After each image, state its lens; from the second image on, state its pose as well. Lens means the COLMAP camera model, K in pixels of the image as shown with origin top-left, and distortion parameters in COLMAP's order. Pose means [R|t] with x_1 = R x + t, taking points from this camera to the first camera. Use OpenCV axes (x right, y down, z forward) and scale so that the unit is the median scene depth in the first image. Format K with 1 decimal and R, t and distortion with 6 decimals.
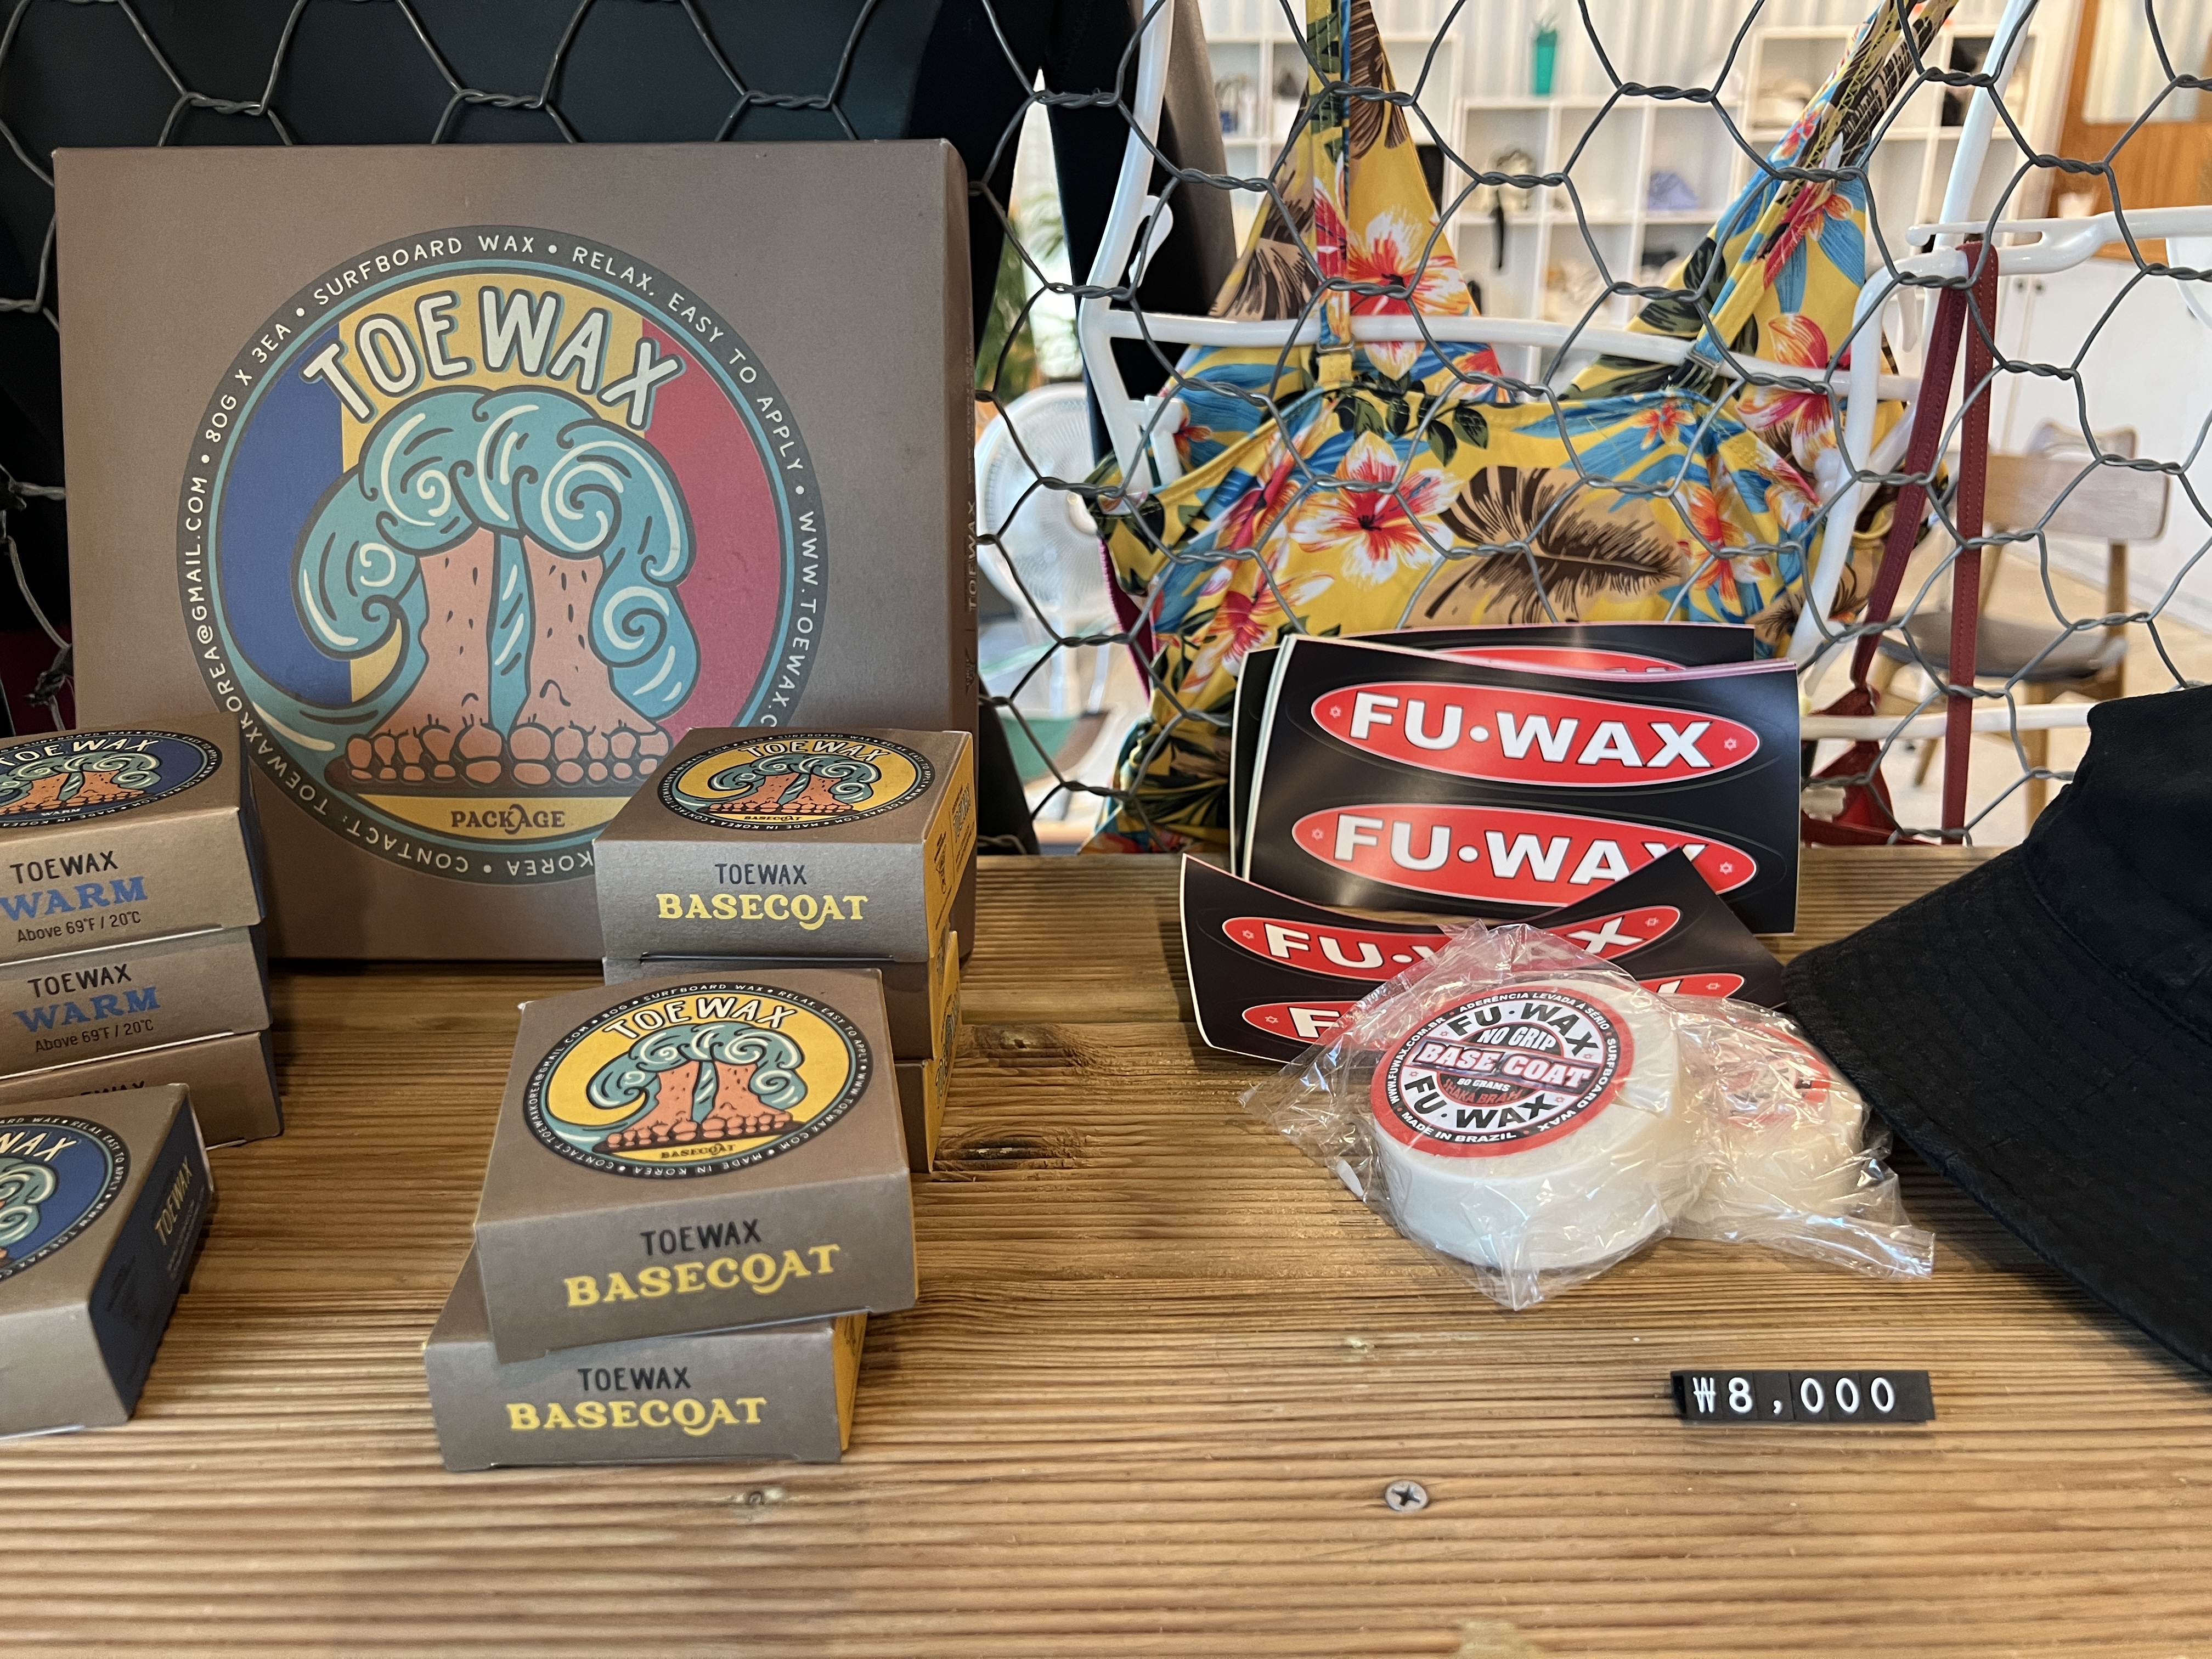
lens RADIAL K [[1668.3, 0, 1100.1], [0, 1668.3, 843.5], [0, 0, 1]] dist [0.068646, -0.067443]
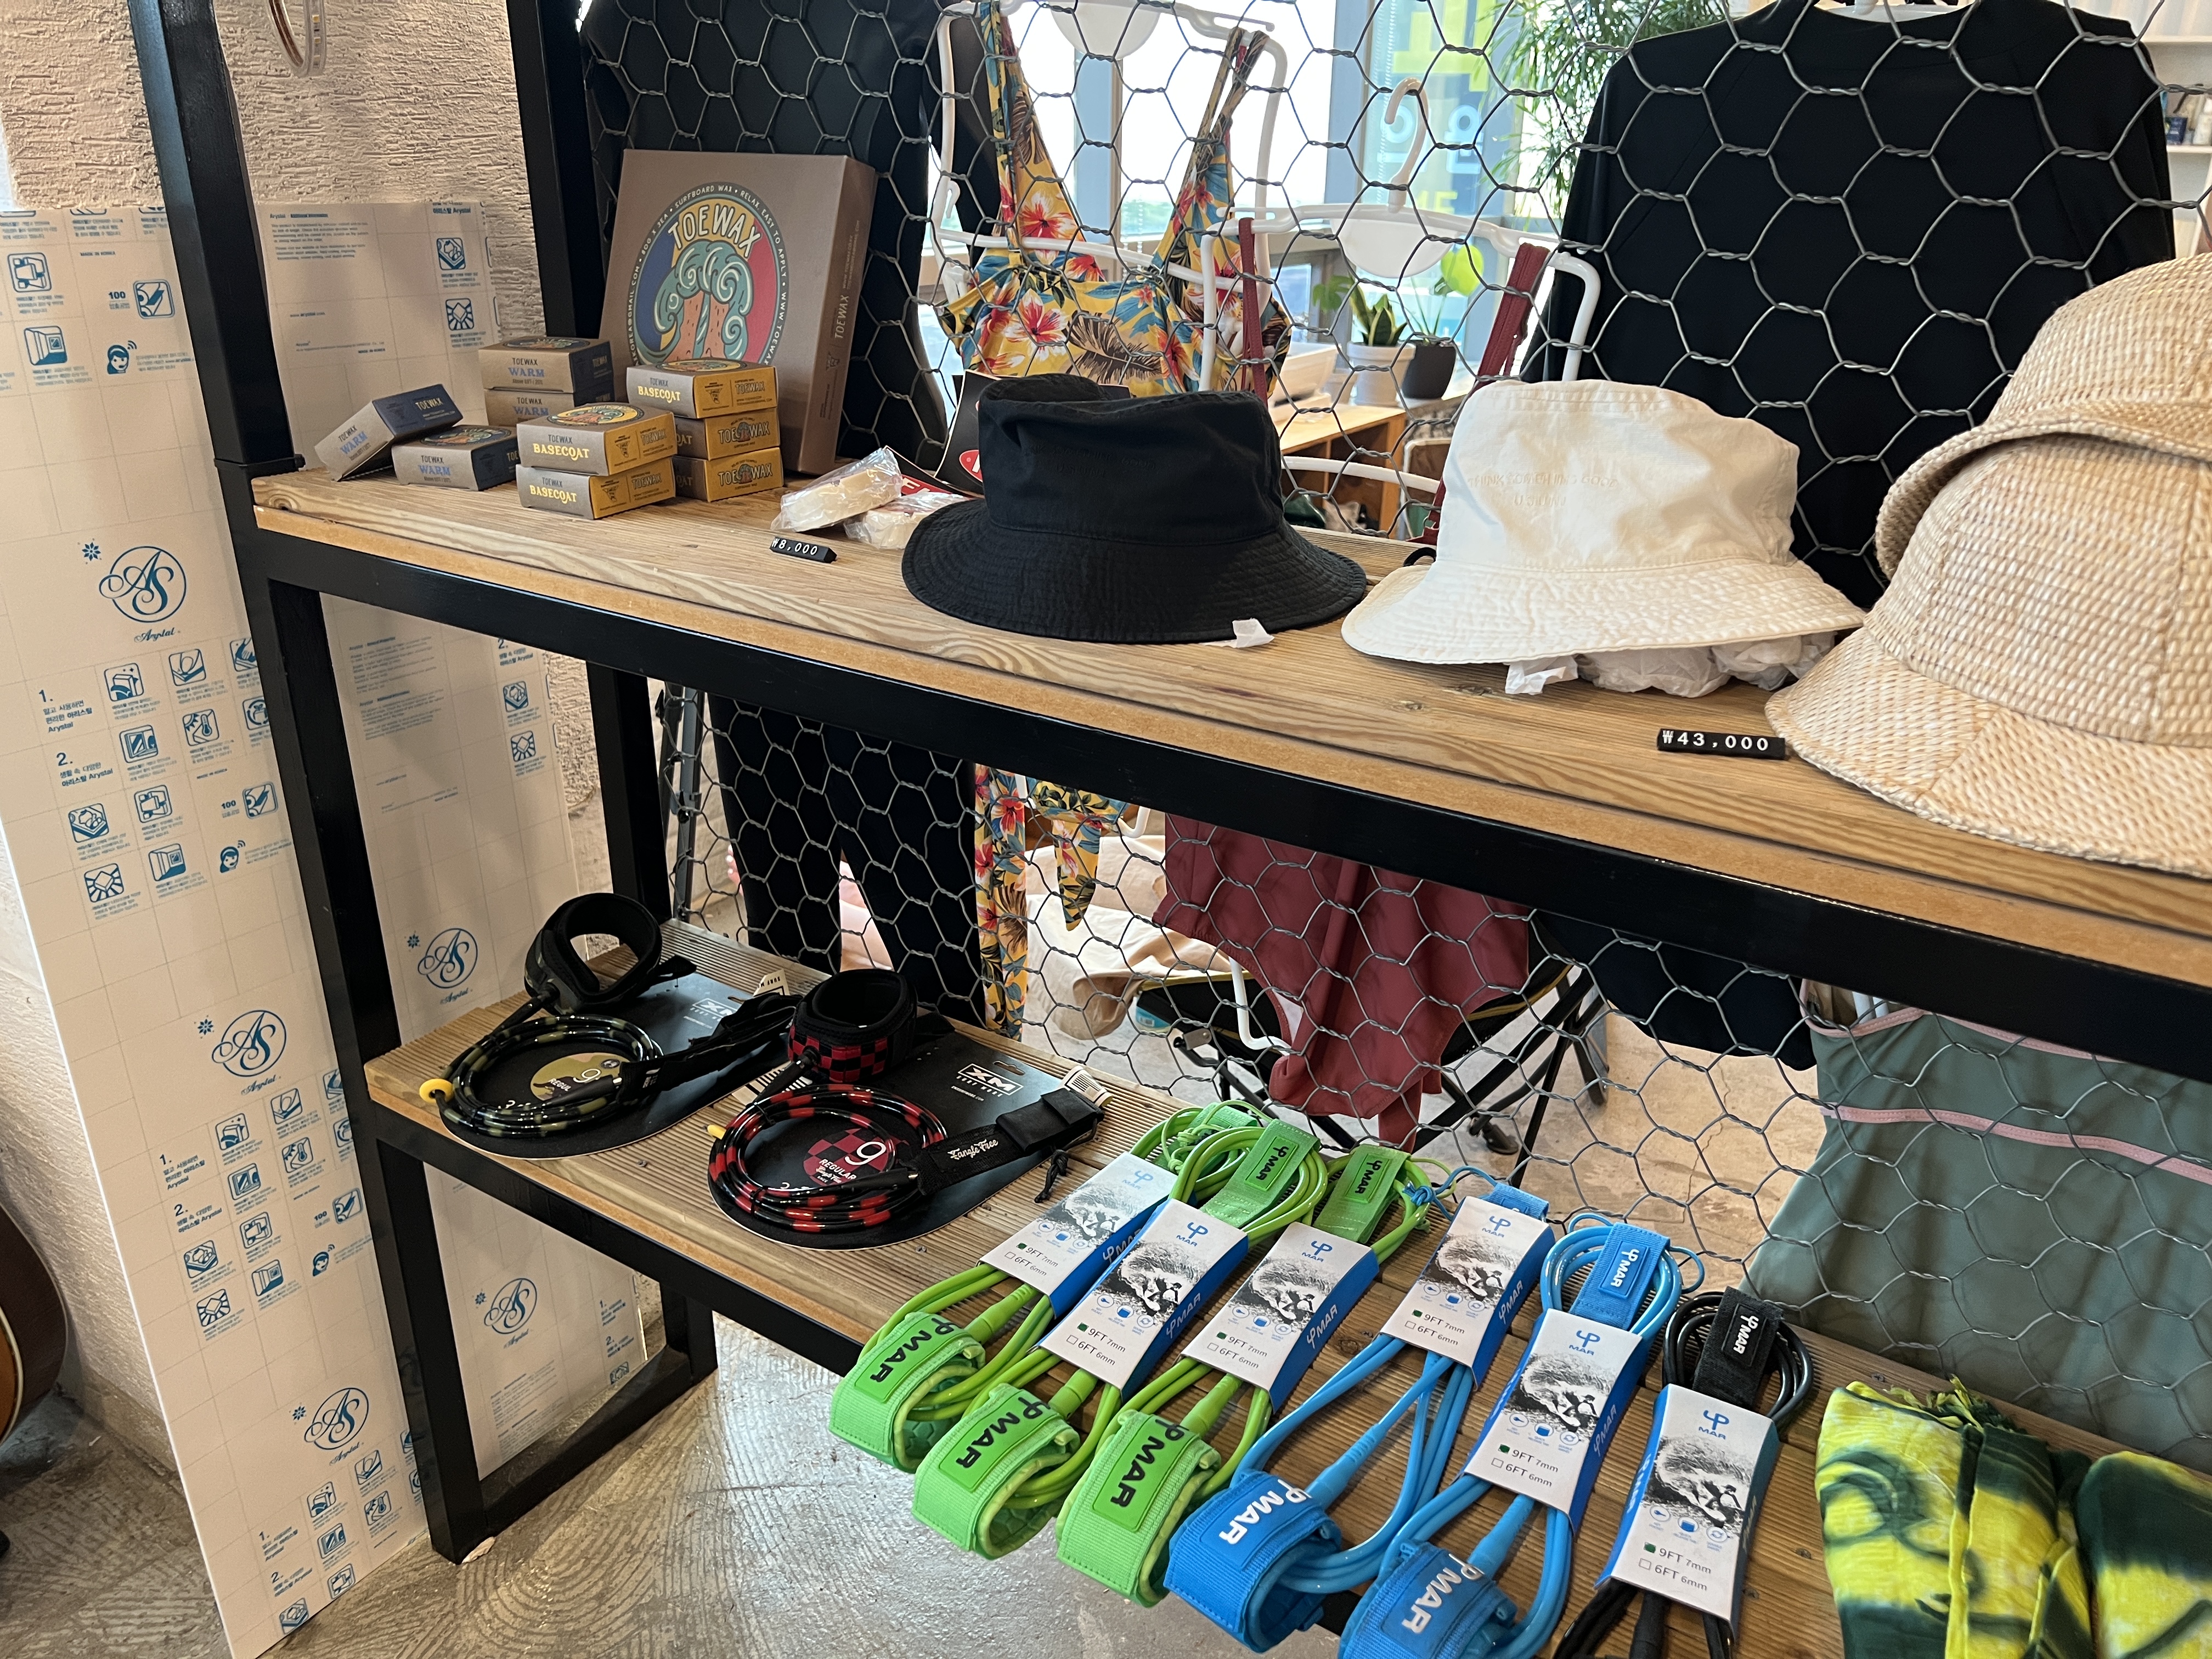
lens RADIAL K [[1663.4, 0, 1100.0], [0, 1663.4, 847.6], [0, 0, 1]] dist [0.068237, -0.065234]
pose [[0.825432, 0.239631, -0.511116, 1.756993], [-0.235257, 0.969081, 0.074411, 0.332280], [0.513144, 0.058823, 0.856284, -0.954305]]
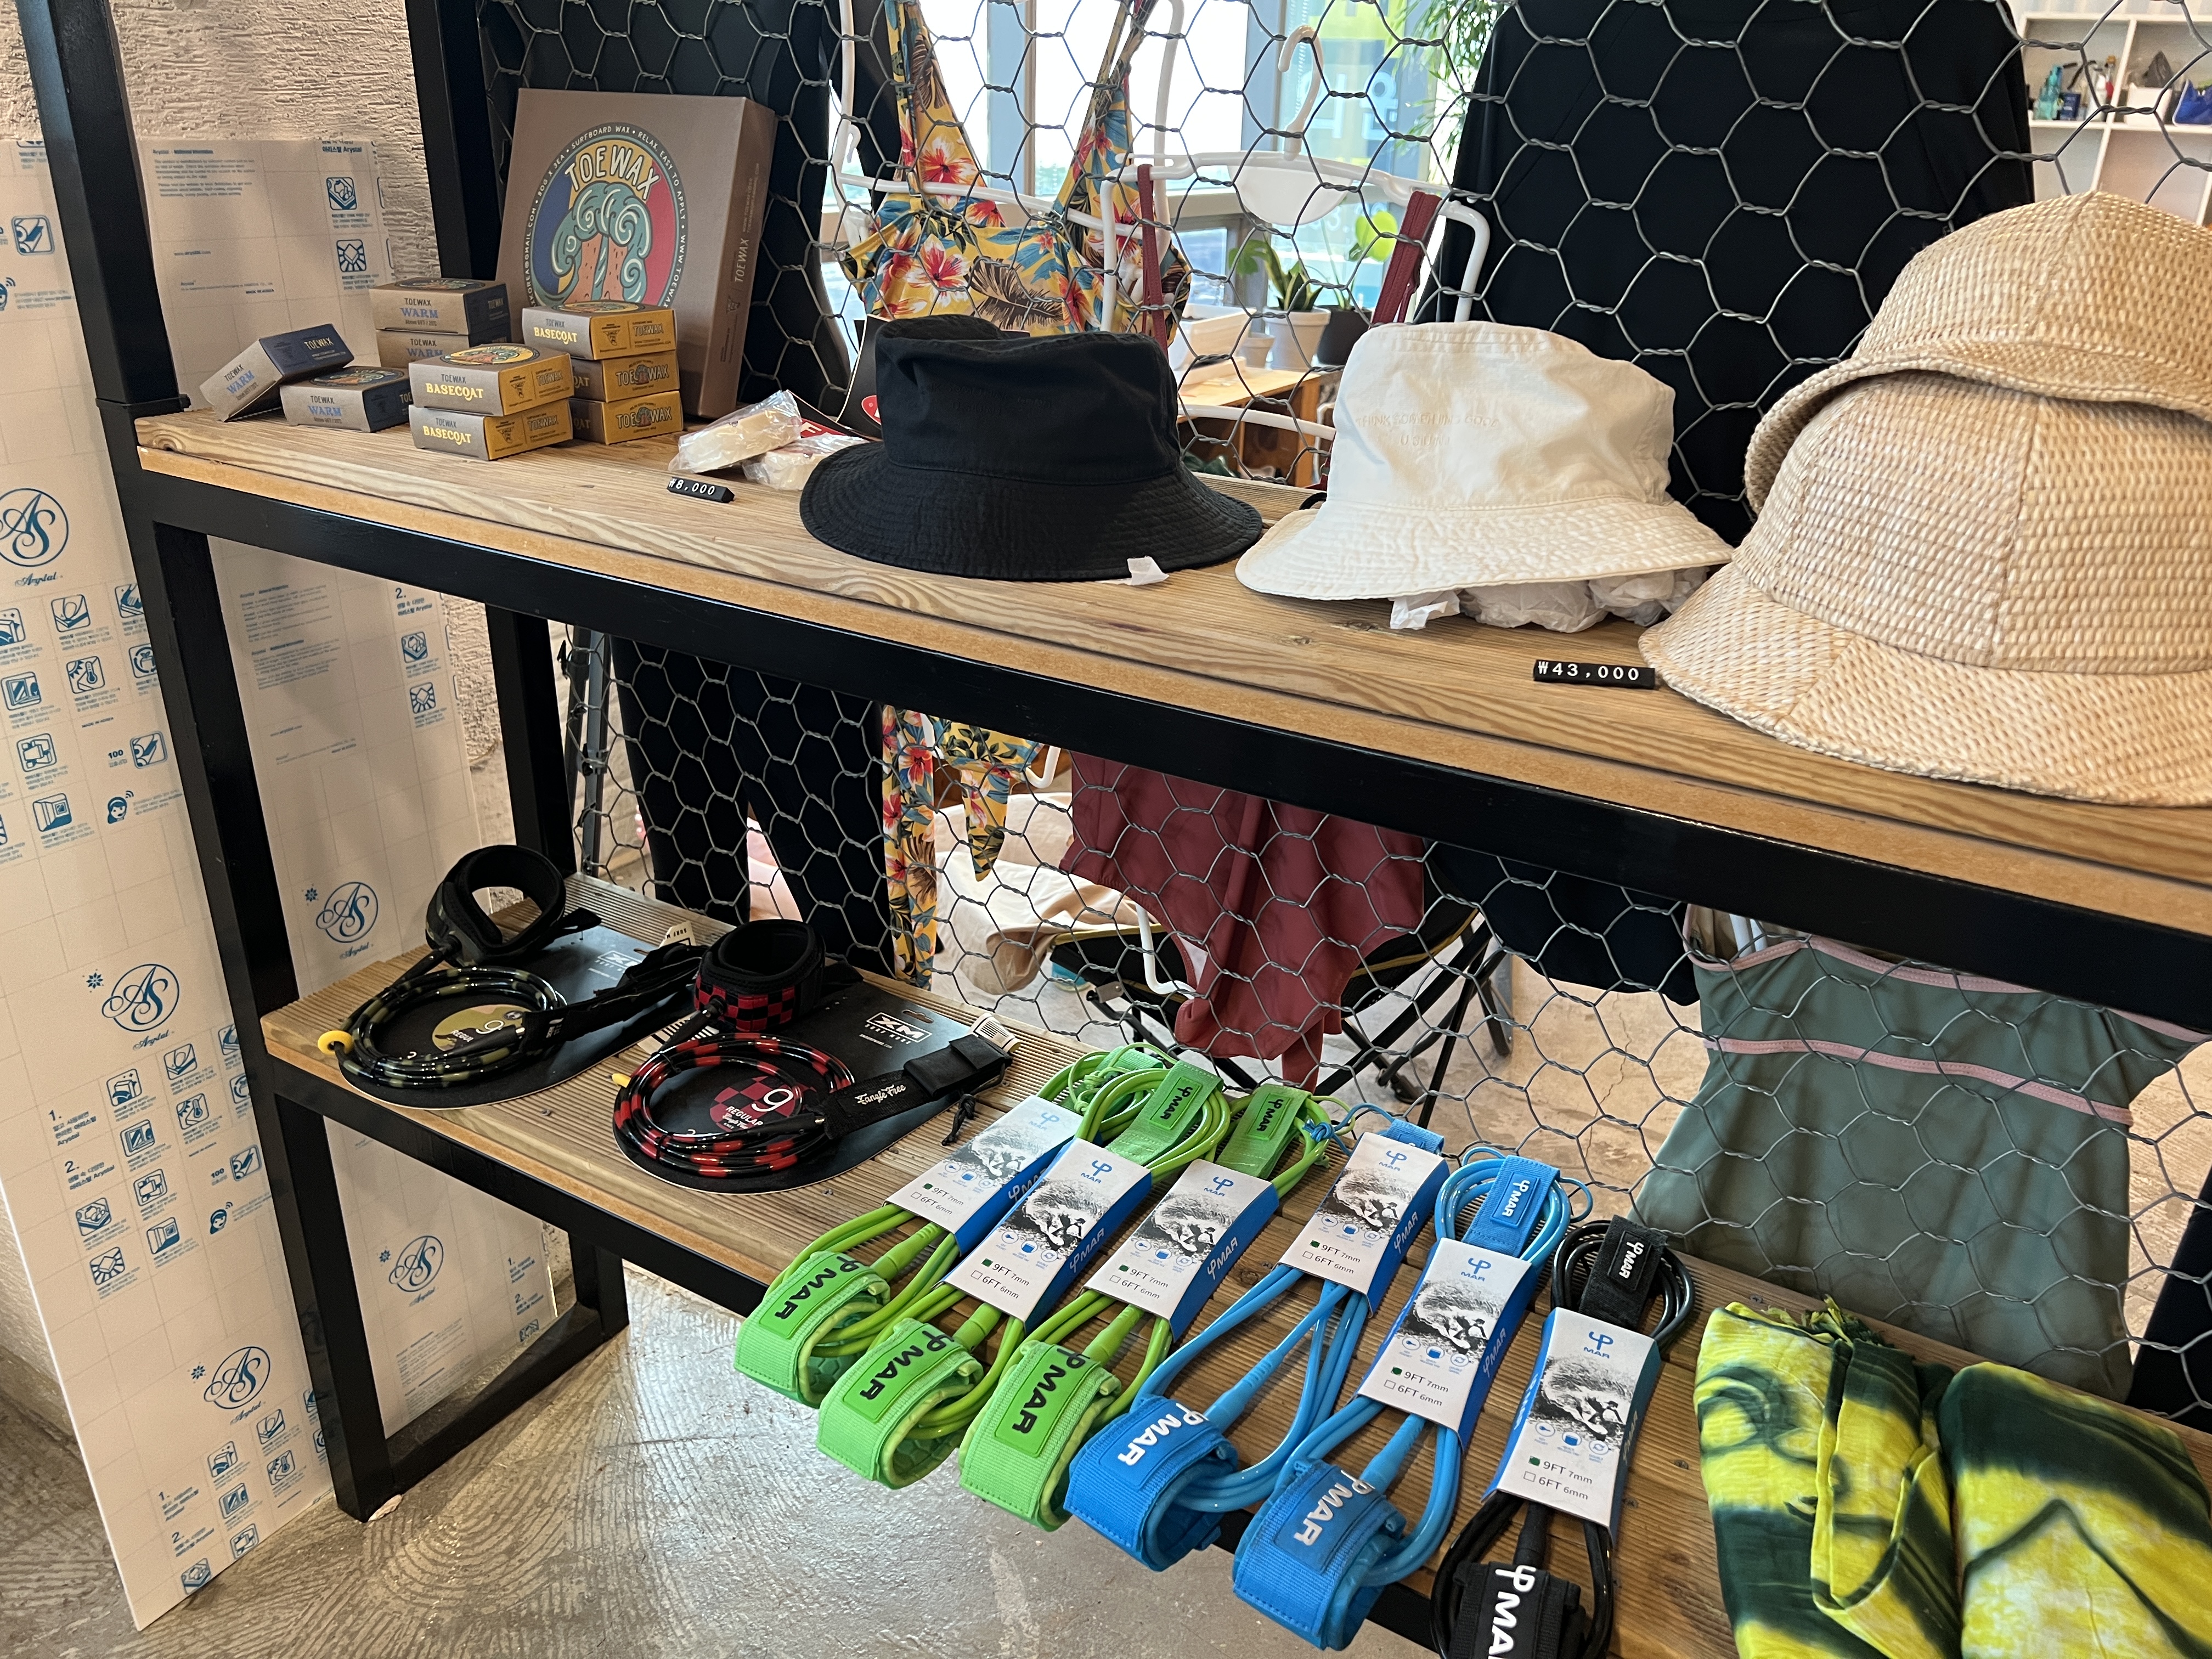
lens RADIAL K [[1668.3, 0, 1100.1], [0, 1668.3, 843.5], [0, 0, 1]] dist [0.068646, -0.067443]
pose [[0.848258, 0.242529, -0.470784, 1.808858], [-0.234330, 0.969101, 0.077026, 0.363676], [0.474918, 0.044981, 0.878880, -0.961645]]
